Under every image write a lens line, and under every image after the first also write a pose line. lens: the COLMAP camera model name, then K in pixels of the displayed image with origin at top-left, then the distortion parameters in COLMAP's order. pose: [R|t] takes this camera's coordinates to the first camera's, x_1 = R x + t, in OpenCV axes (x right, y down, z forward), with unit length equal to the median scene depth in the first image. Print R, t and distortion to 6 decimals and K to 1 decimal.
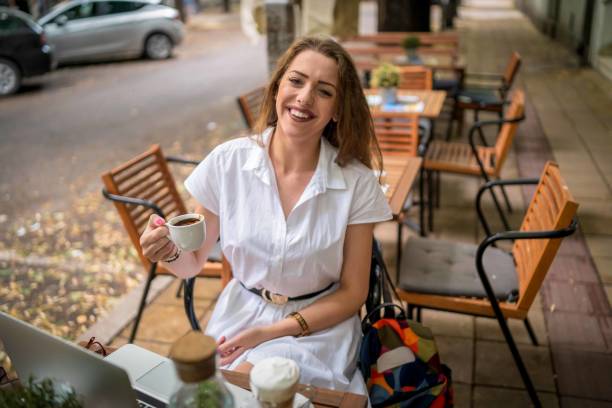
lens RADIAL K [[581.5, 0, 306.0], [0, 581.5, 204.0], [0, 0, 1]] dist [-0.100636, 0.077331]
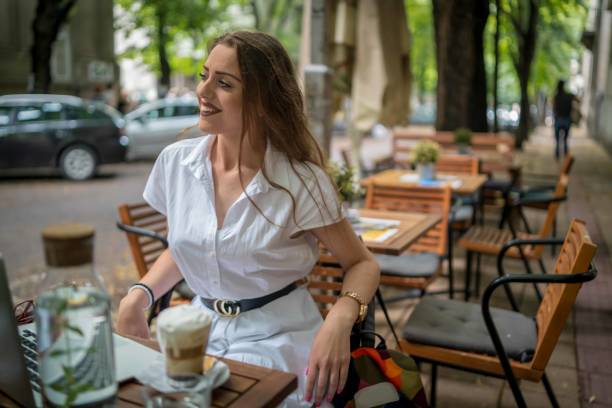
lens RADIAL K [[581.5, 0, 306.0], [0, 581.5, 204.0], [0, 0, 1]] dist [-0.100636, 0.077331]
pose [[0.990683, 0.063148, -0.120667, 0.064157], [-0.085853, 0.977360, -0.193381, 0.075946], [0.105723, 0.201938, 0.973675, 0.028592]]
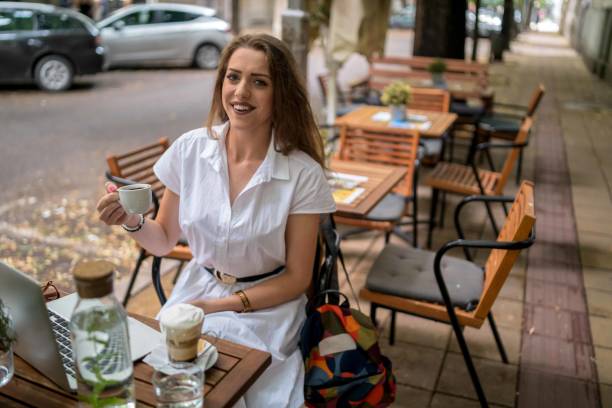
lens RADIAL K [[580.6, 0, 298.8], [0, 580.6, 202.5], [0, 0, 1]] dist [-0.103300, 0.075311]
pose [[0.992422, 0.091996, -0.081458, 0.068258], [-0.094934, 0.994938, -0.032950, 0.023131], [0.078014, 0.040433, 0.996132, -0.035484]]
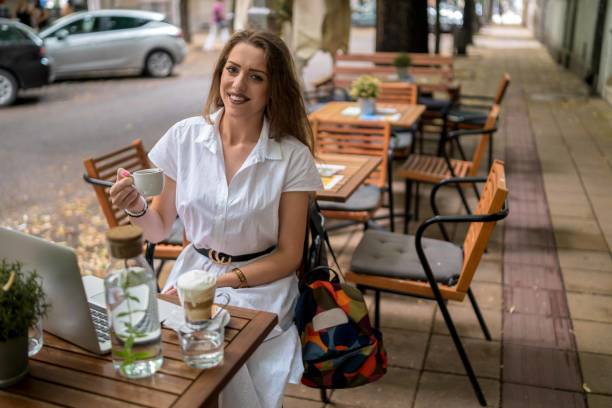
lens RADIAL K [[616.8, 0, 301.4], [0, 616.8, 203.3], [0, 0, 1]] dist [-0.085928, 0.024585]
pose [[0.999226, 0.034912, -0.018110, 0.052637], [-0.035872, 0.997801, -0.055732, 0.052646], [0.016124, 0.056339, 0.998281, -0.092782]]
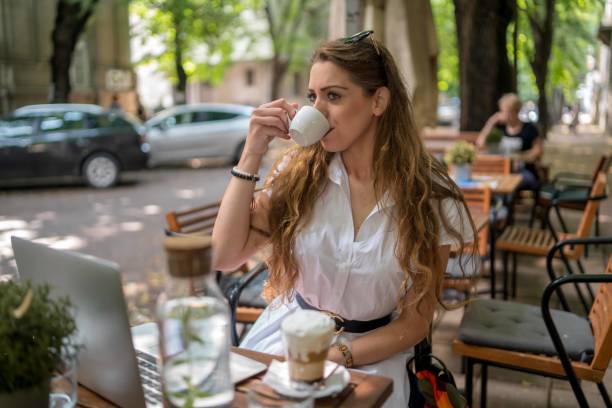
lens RADIAL K [[581.5, 0, 306.0], [0, 581.5, 204.0], [0, 0, 1]] dist [-0.100636, 0.077331]
pose [[0.988060, 0.042367, -0.148128, 0.028729], [-0.071322, 0.978004, -0.196016, 0.077650], [0.136565, 0.204240, 0.969348, 0.021414]]
